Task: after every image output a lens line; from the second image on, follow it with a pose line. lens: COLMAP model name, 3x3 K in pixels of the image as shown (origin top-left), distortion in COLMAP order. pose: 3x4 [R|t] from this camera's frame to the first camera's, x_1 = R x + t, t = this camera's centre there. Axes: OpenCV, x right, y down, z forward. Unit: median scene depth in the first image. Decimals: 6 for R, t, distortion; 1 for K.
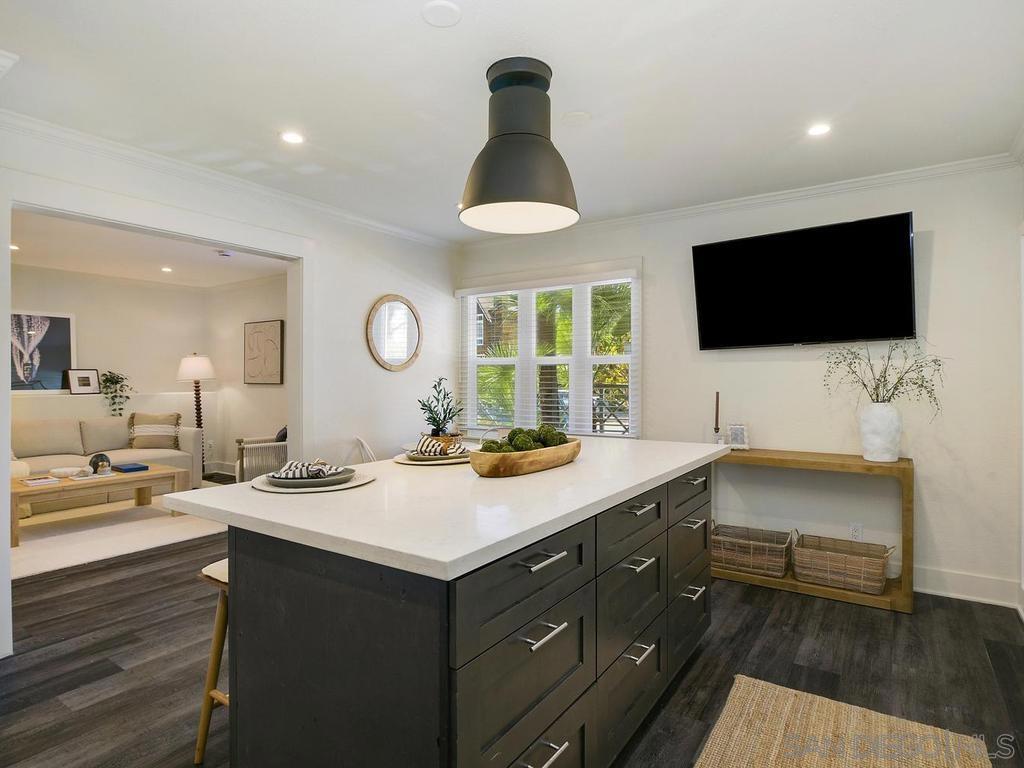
lens RADIAL K [[570.5, 0, 513.1], [0, 570.5, 374.7], [0, 0, 1]] dist [-0.032289, 0.007812]
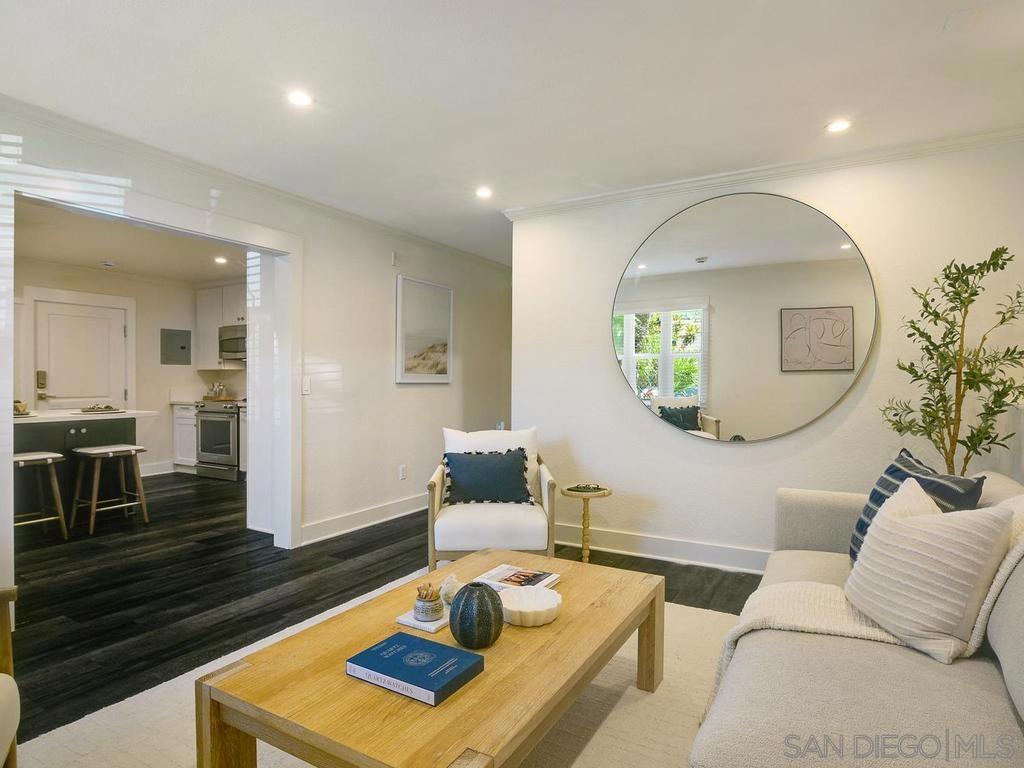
lens RADIAL K [[570.5, 0, 519.4], [0, 570.5, 382.1], [0, 0, 1]] dist [-0.032289, 0.007812]
pose [[-0.996534, 0.000481, -0.083191, -0.603882], [0.000904, 0.999987, -0.005040, 0.020664], [0.083187, -0.005098, -0.996521, 1.096205]]
